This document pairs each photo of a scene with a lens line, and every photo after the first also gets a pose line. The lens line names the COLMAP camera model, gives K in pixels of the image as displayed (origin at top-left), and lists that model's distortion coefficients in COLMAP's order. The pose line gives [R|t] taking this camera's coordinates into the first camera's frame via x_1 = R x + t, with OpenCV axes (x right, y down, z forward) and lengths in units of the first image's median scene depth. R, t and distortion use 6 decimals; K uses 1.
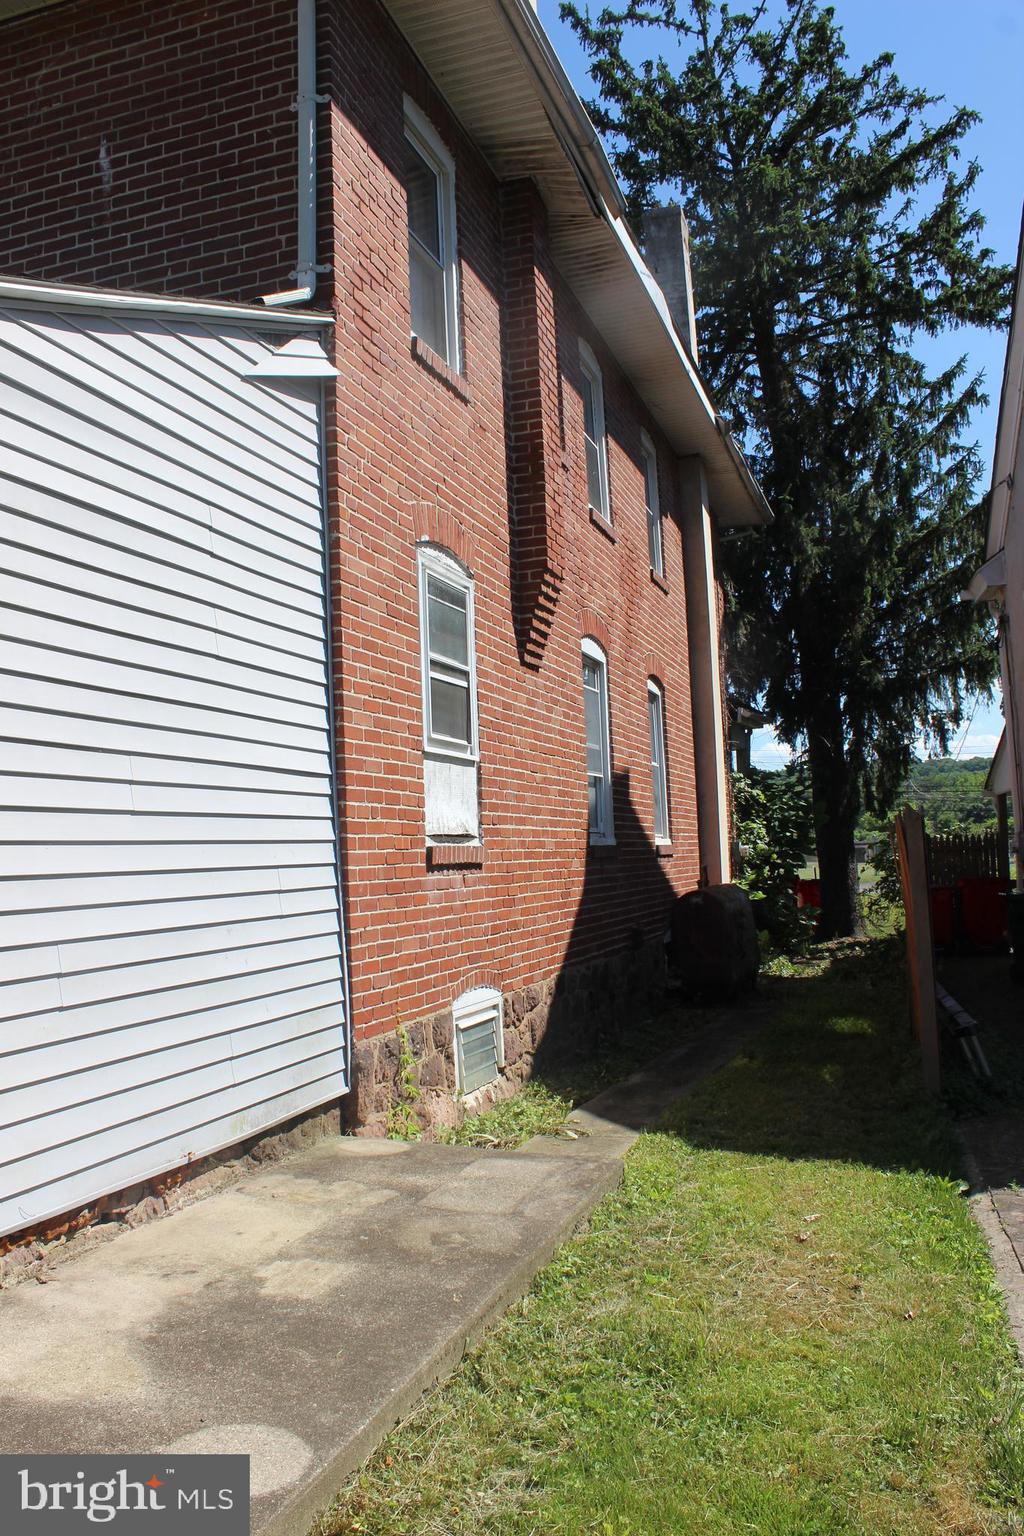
lens RADIAL K [[1254.4, 0, 511.2], [0, 1254.4, 739.6], [0, 0, 1]] dist [-0.128349, 0.126287]
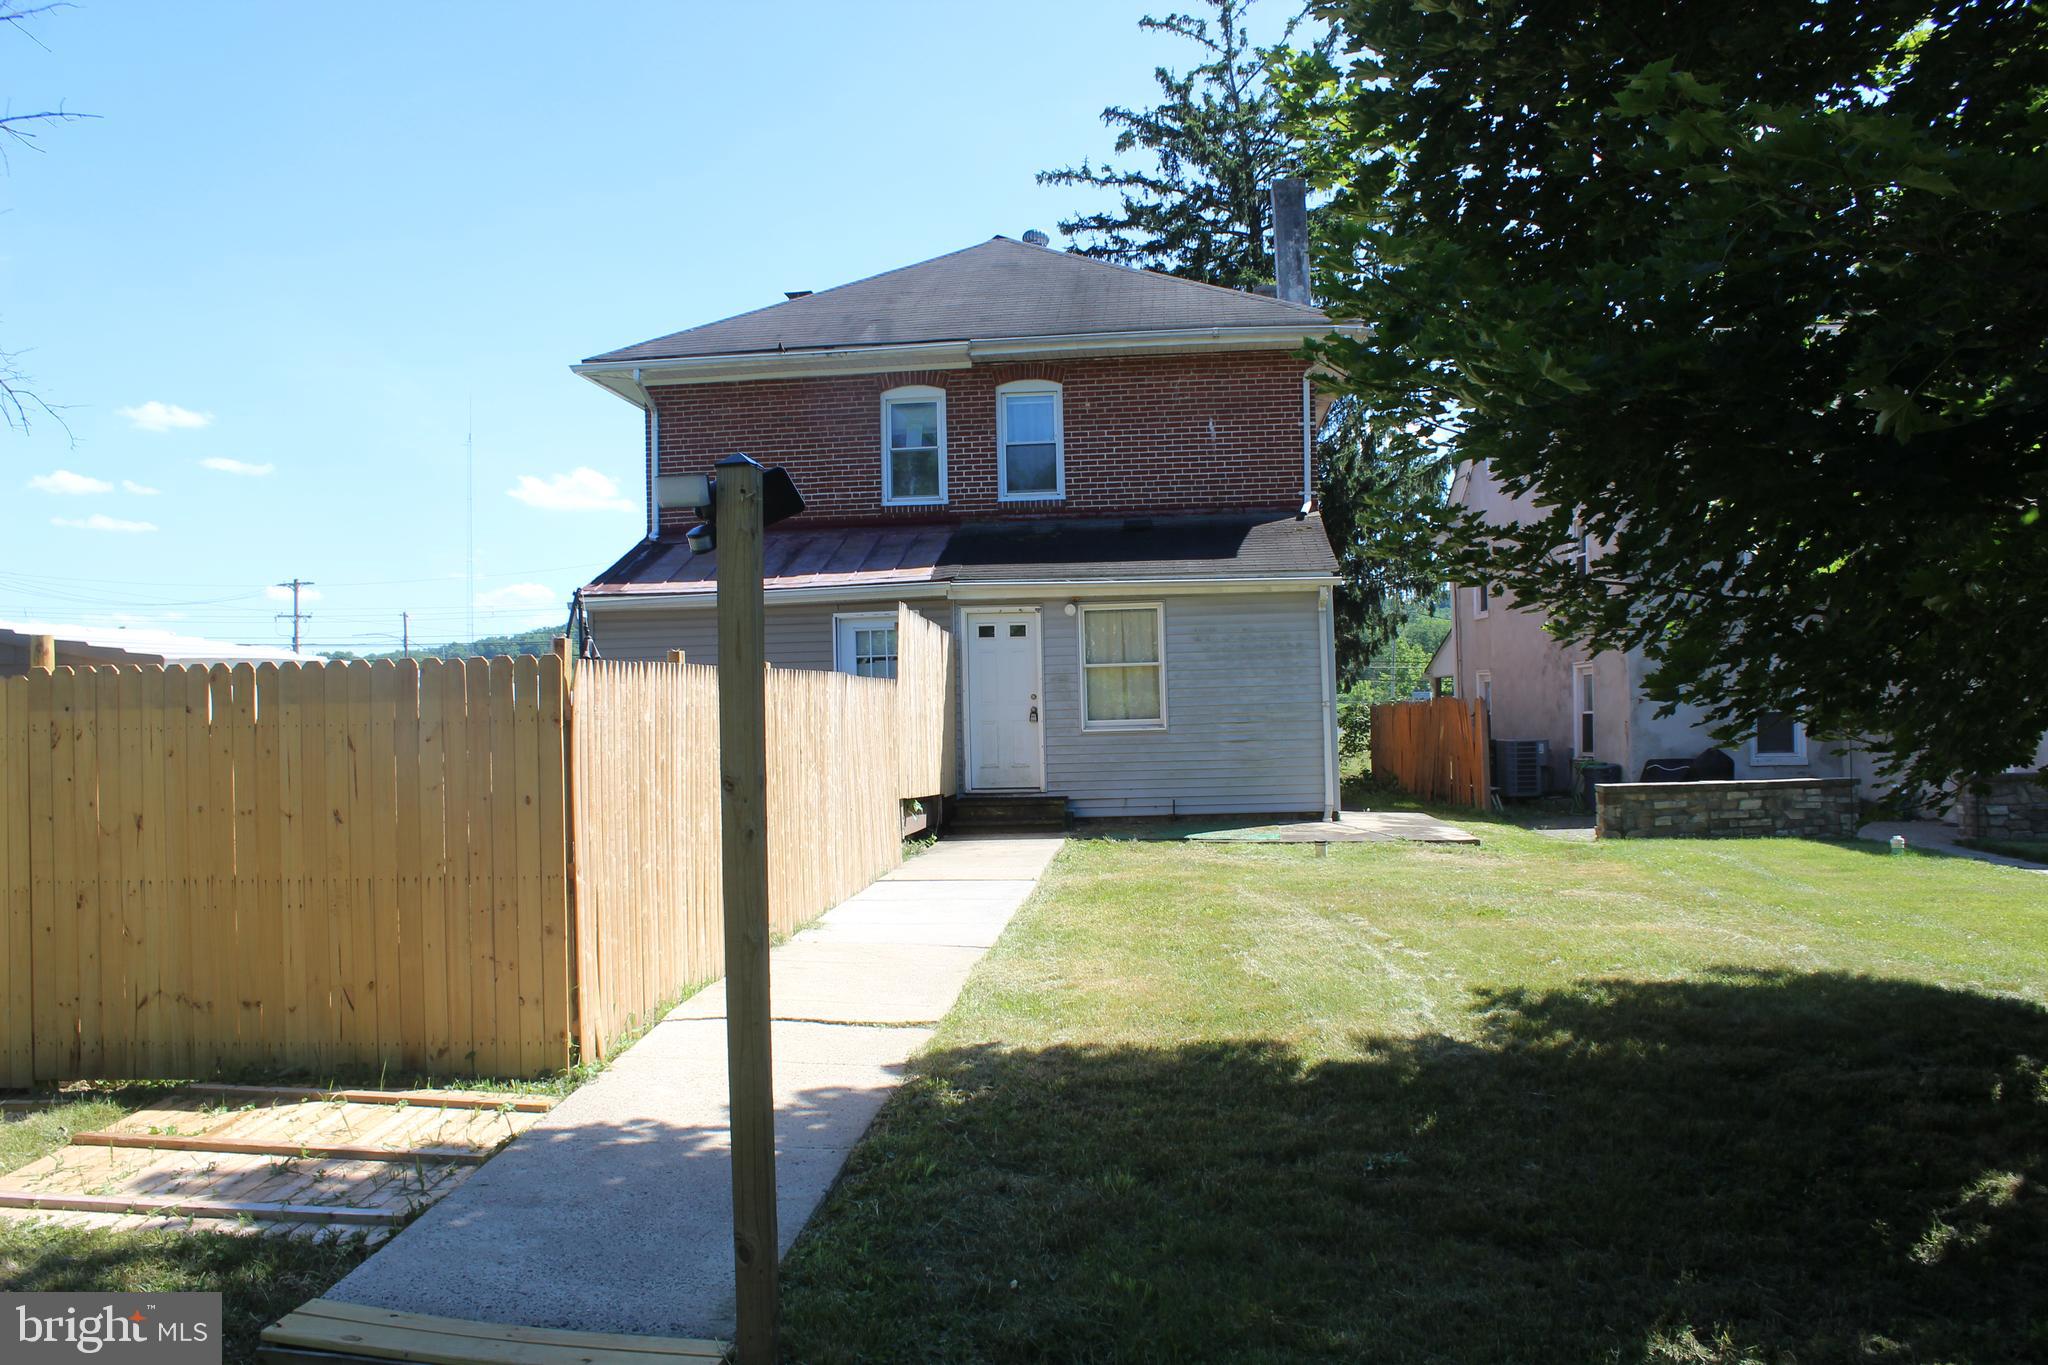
lens RADIAL K [[1701.0, 0, 1024.0], [0, 1701.0, 682.5], [0, 0, 1]] dist [-0.118601, 0.078361]
pose [[0.973568, 0.026399, 0.226865, -1.374295], [-0.042806, 0.996786, 0.067711, -0.170142], [-0.224349, -0.075633, 0.971570, -2.120658]]
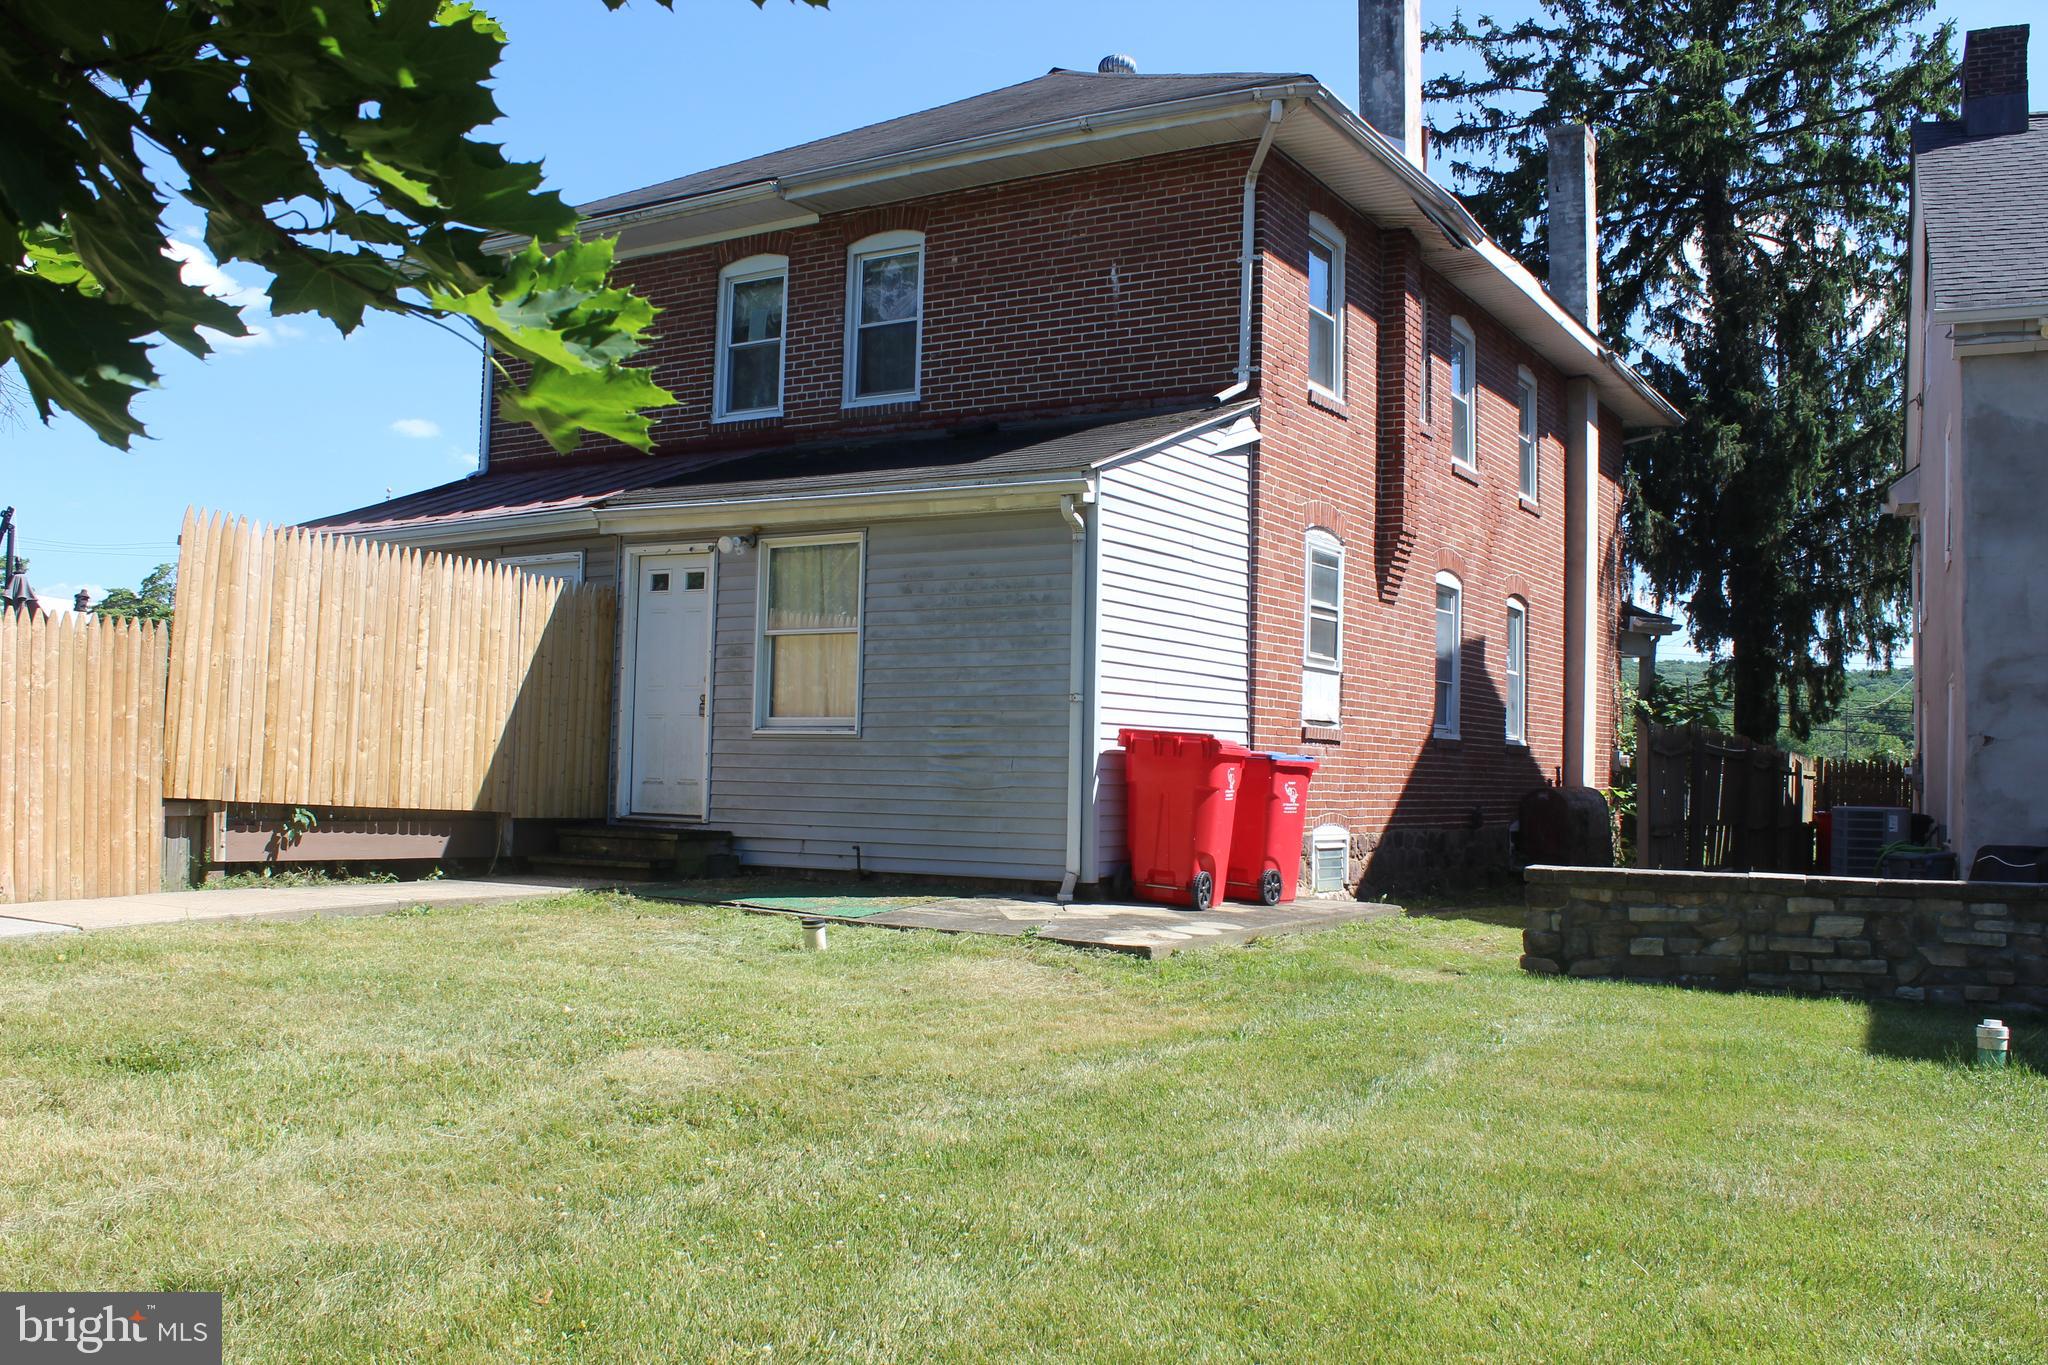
lens RADIAL K [[1841.2, 0, 1024.0], [0, 1841.2, 682.5], [0, 0, 1]] dist [-0.135906, 0.138681]
pose [[0.972780, 0.055088, -0.225088, 0.102782], [-0.043867, 0.997546, 0.054560, -0.076065], [0.227541, -0.043201, 0.972810, -1.251403]]
